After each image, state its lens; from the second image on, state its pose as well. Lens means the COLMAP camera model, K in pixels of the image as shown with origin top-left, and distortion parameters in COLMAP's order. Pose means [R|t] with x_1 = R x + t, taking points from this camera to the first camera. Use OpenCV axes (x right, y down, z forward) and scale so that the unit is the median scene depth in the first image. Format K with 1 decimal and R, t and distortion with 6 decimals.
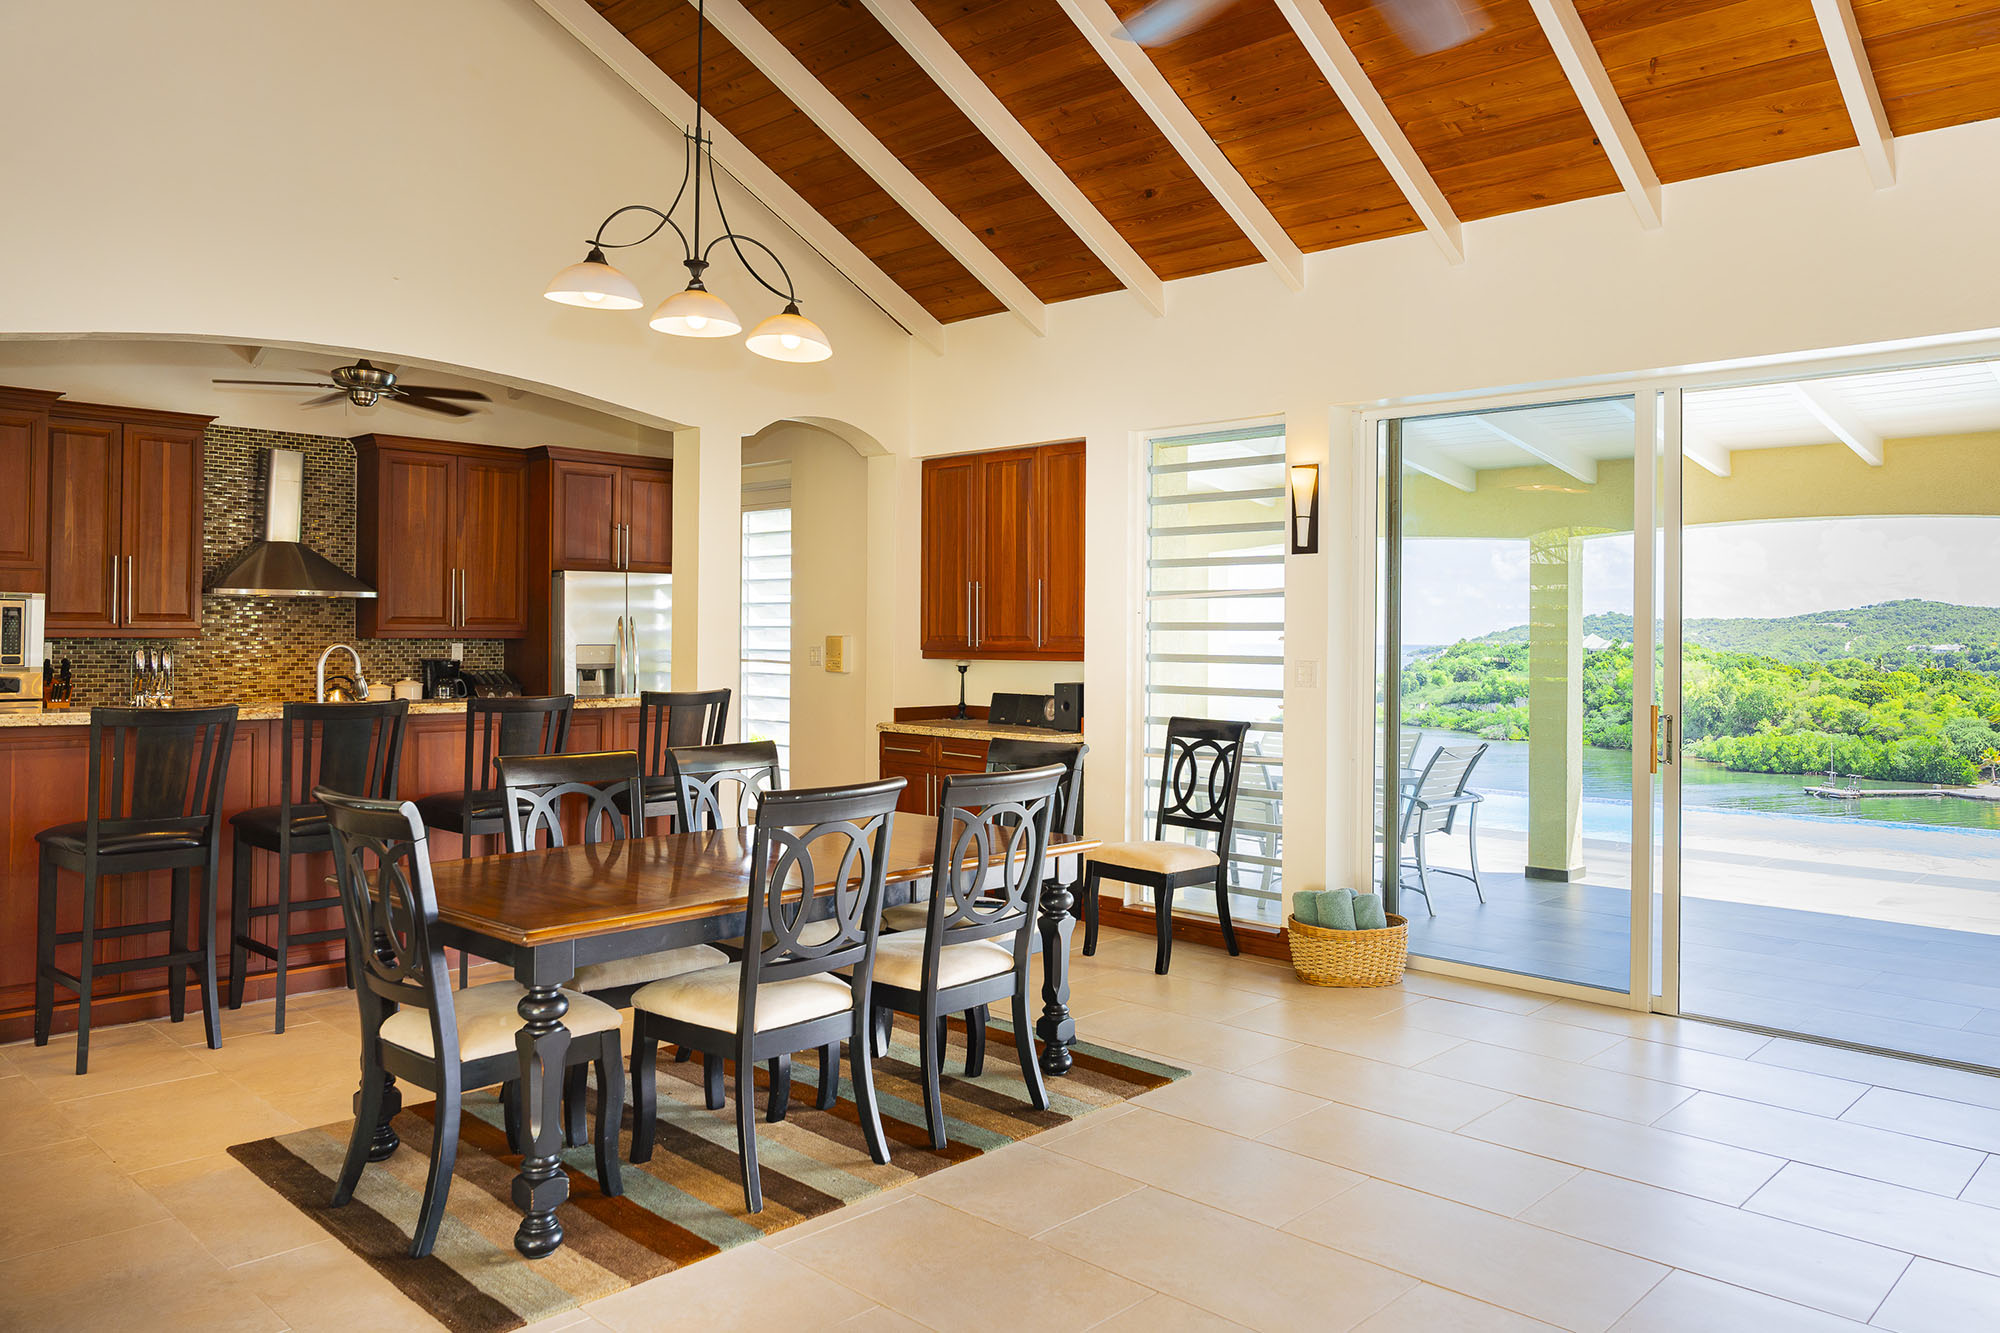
lens RADIAL K [[1416.3, 0, 1006.8], [0, 1416.3, 605.8], [0, 0, 1]] dist [-0.004066, 0.001669]
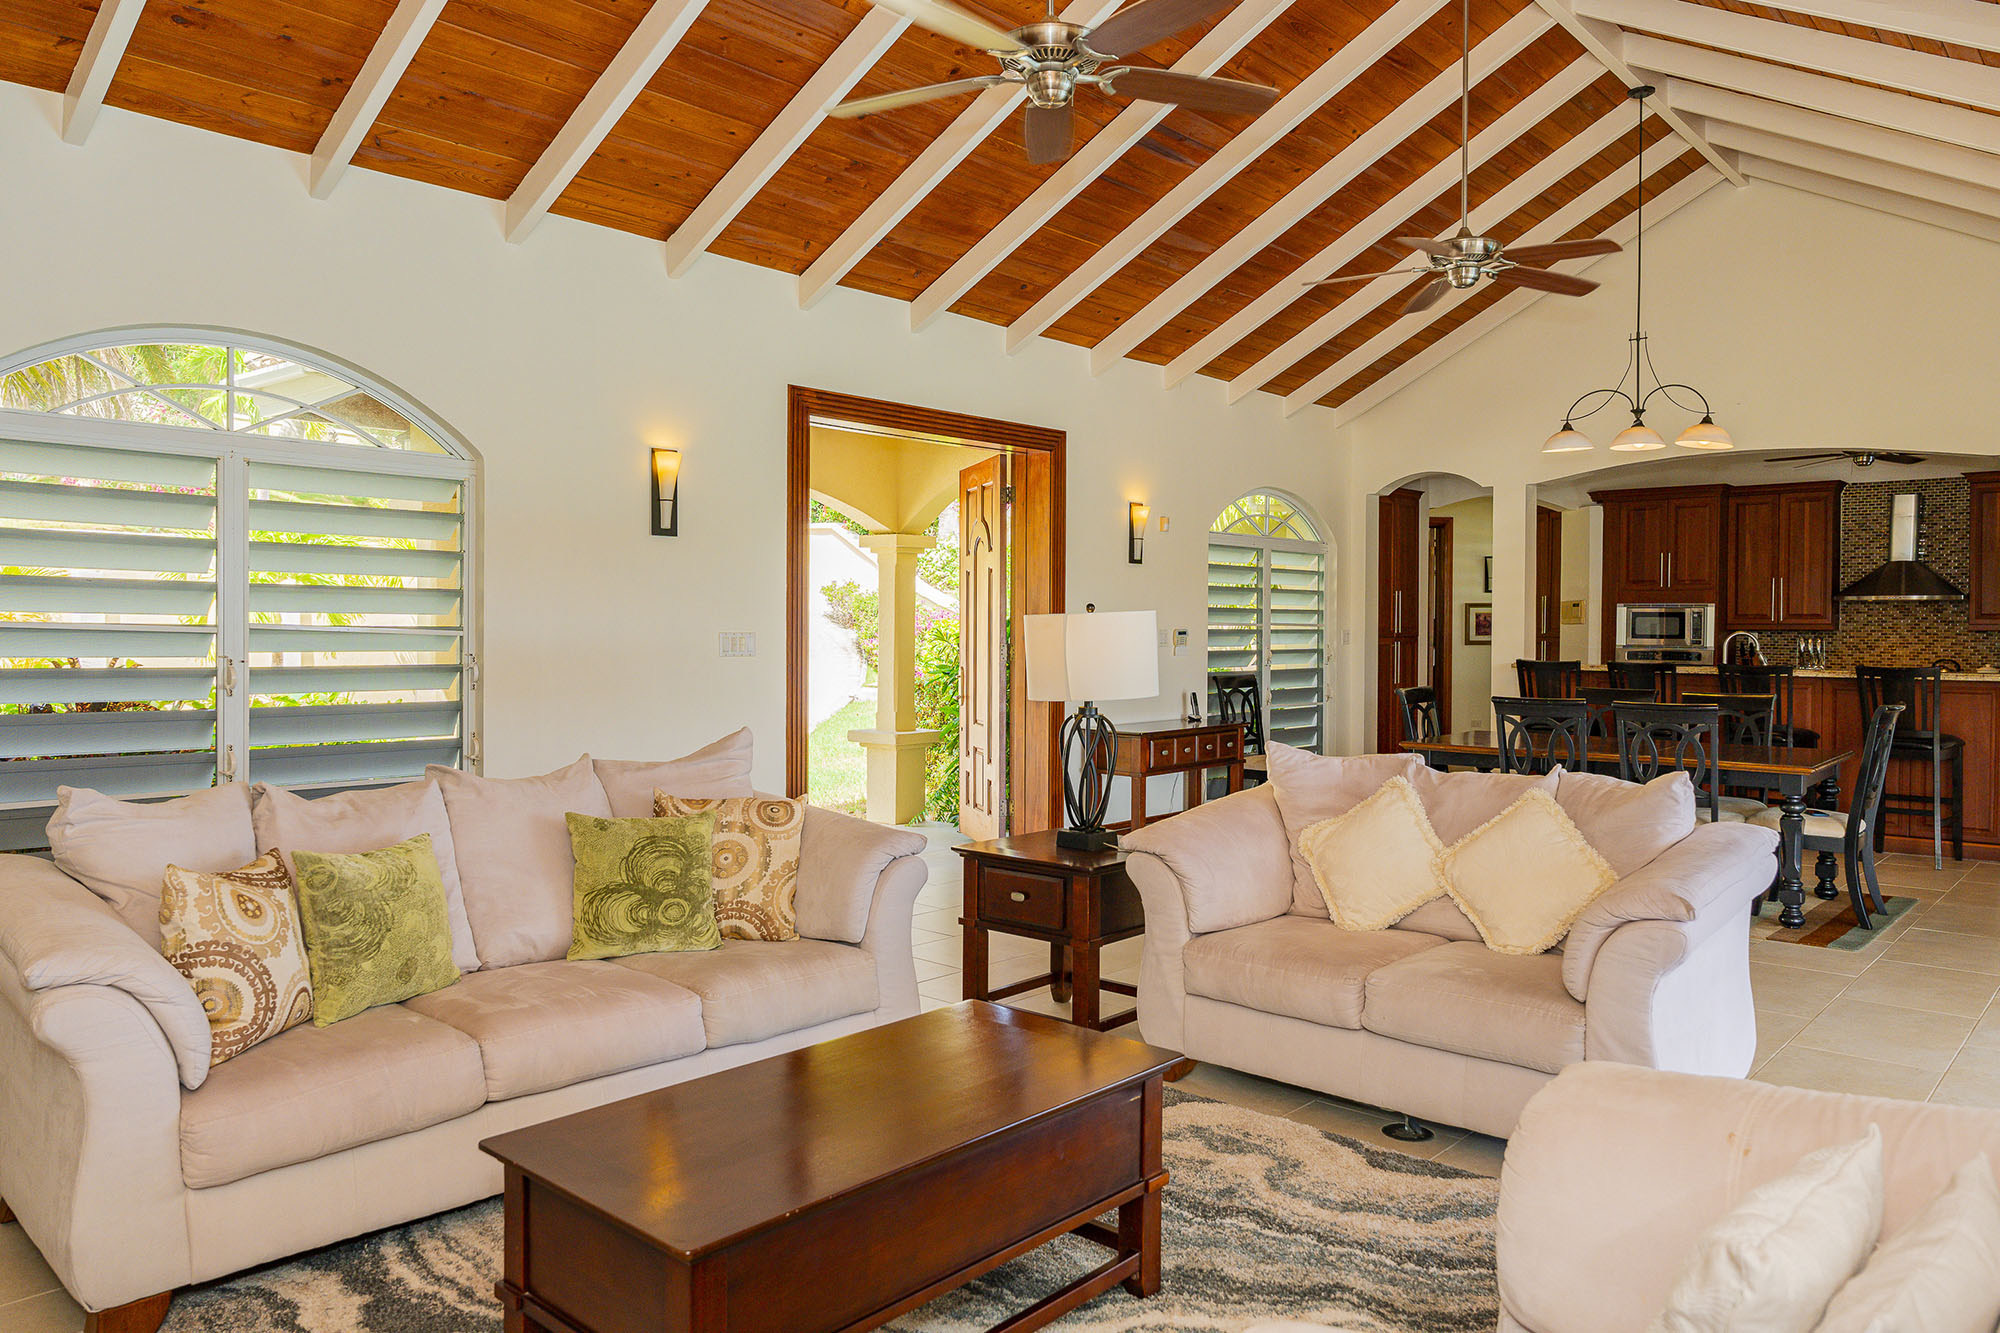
lens RADIAL K [[1354.7, 0, 1000.0], [0, 1354.7, 666.5], [0, 0, 1]] dist [0.000874, 0.002025]
pose [[0.004154, 0.023748, -0.999709, 0.865496], [0.016315, 0.999583, 0.023813, 0.012783], [0.999858, -0.016409, 0.003765, 0.117477]]
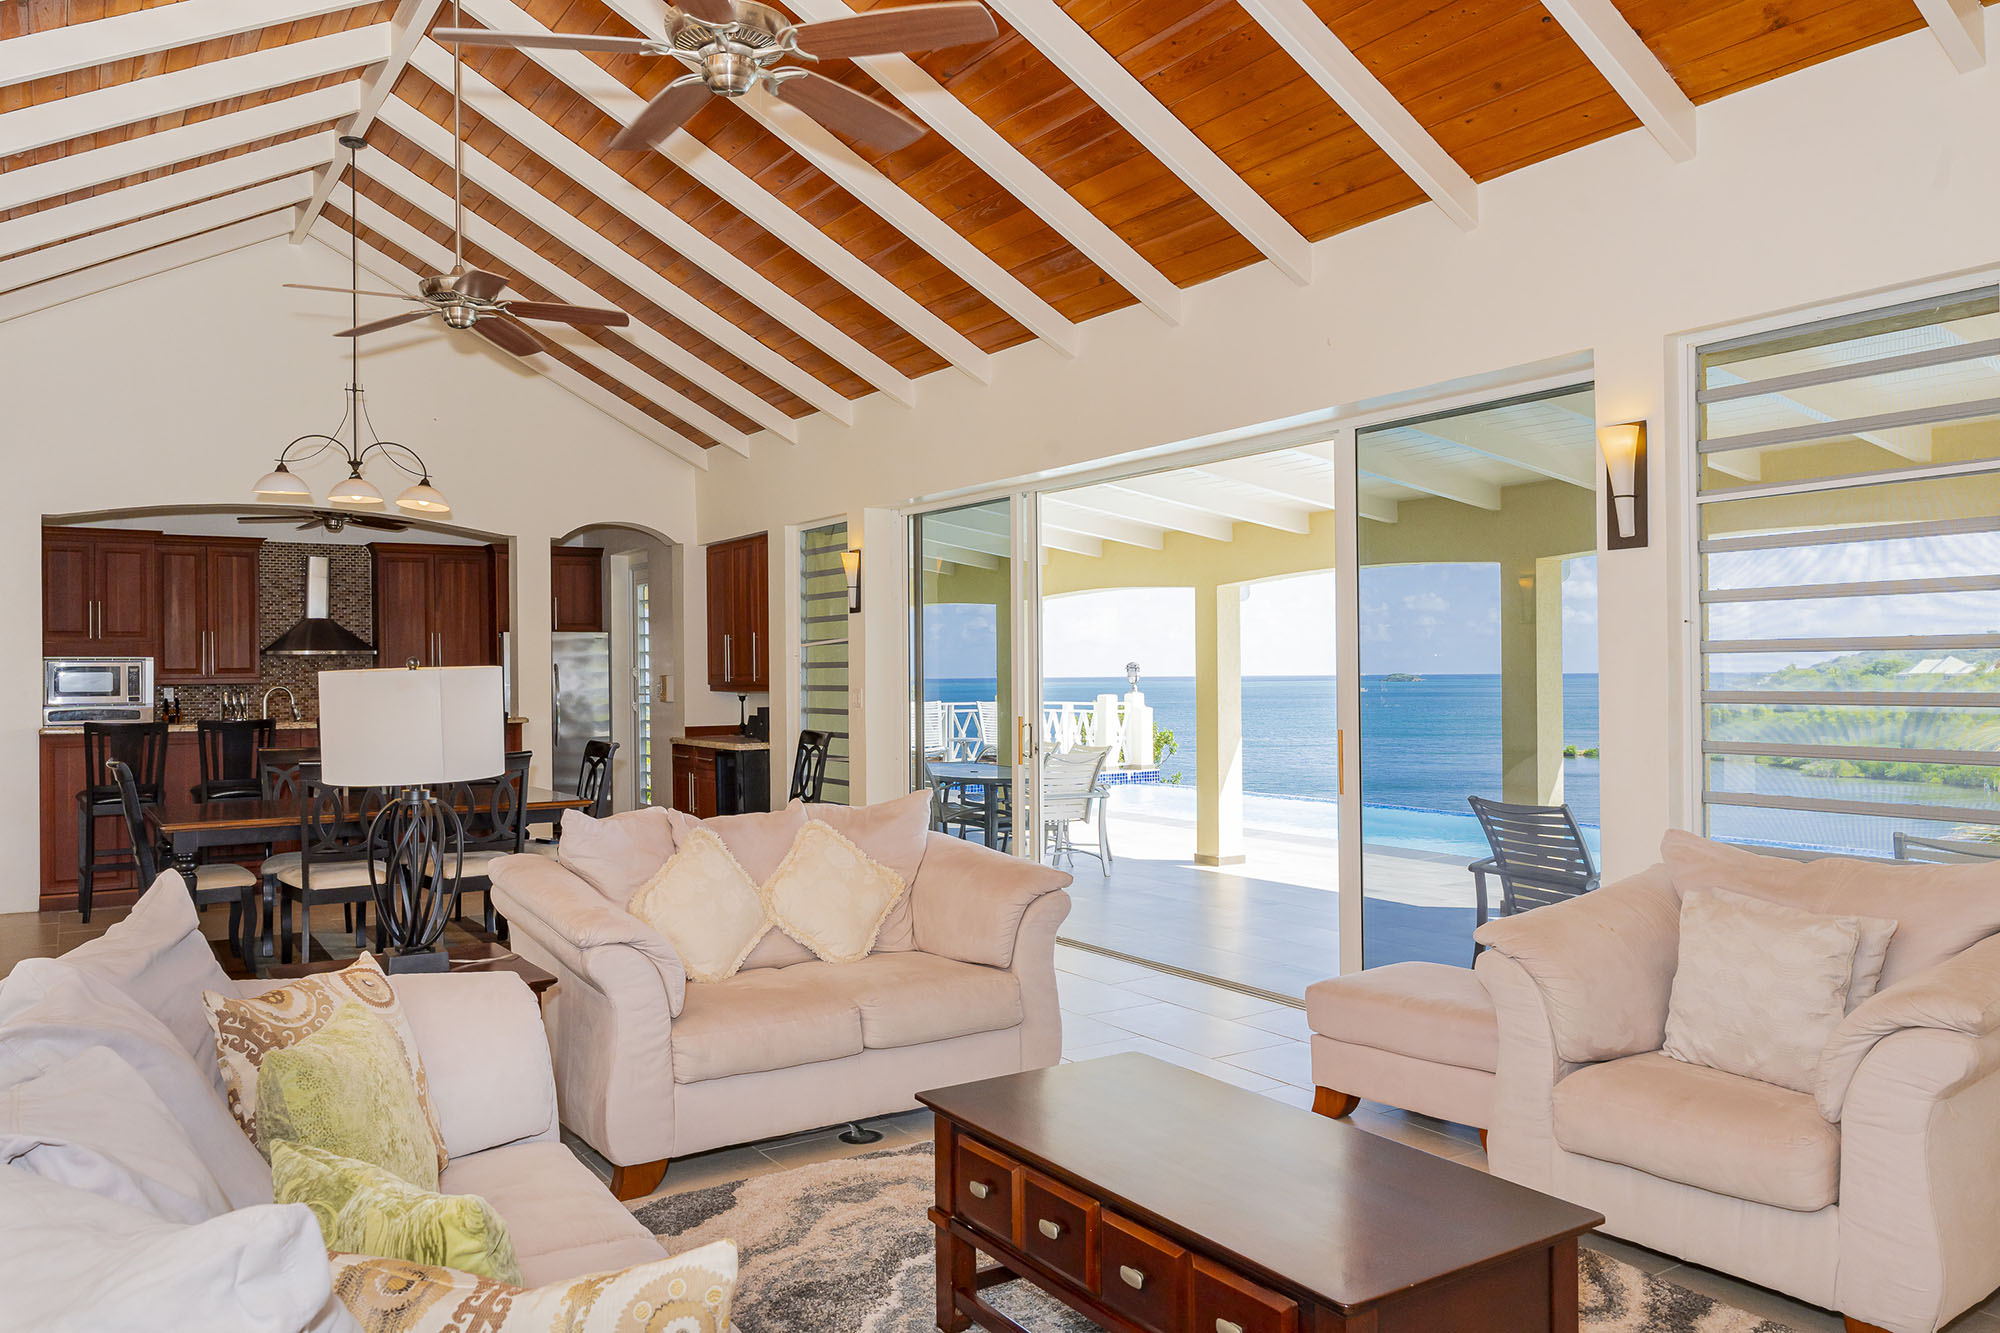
lens RADIAL K [[1436.4, 0, 939.9], [0, 1436.4, 665.3], [0, 0, 1]] dist [-0.003879, 0.000096]
pose [[0.964535, -0.017932, -0.263345, 0.548234], [0.021979, 0.999681, 0.012427, -0.000446], [0.263038, -0.017774, 0.964622, -0.300353]]
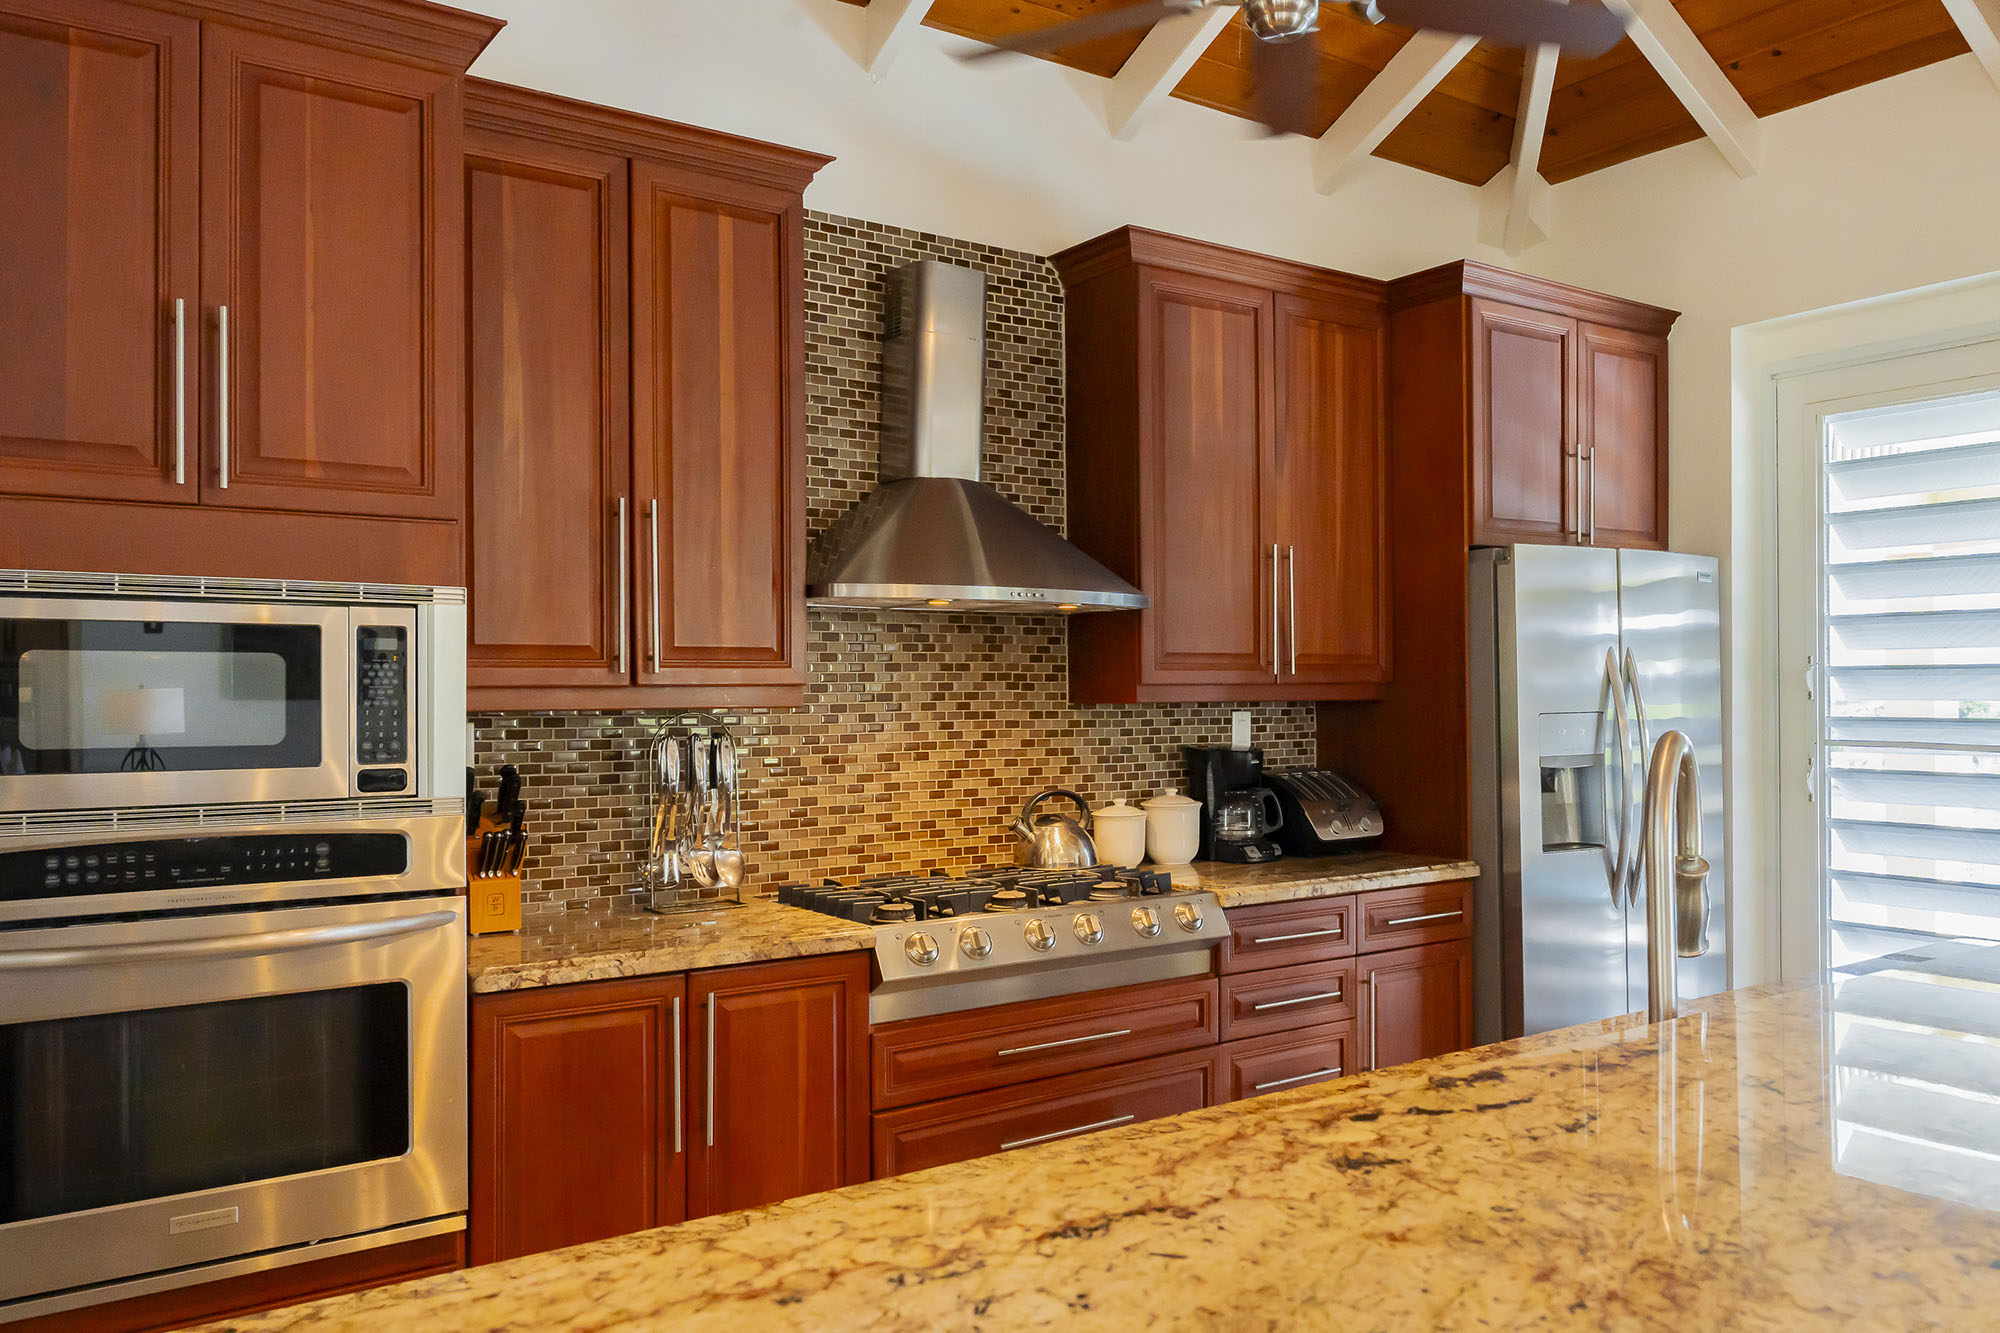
lens RADIAL K [[1424.9, 0, 1000.0], [0, 1424.9, 666.5], [0, 0, 1]] dist [-0.007414, -0.002062]
pose [[0.976215, -0.018103, -0.216047, -0.430802], [0.018413, 0.999830, -0.000580, 0.012246], [0.216021, -0.003412, 0.976383, 0.620679]]
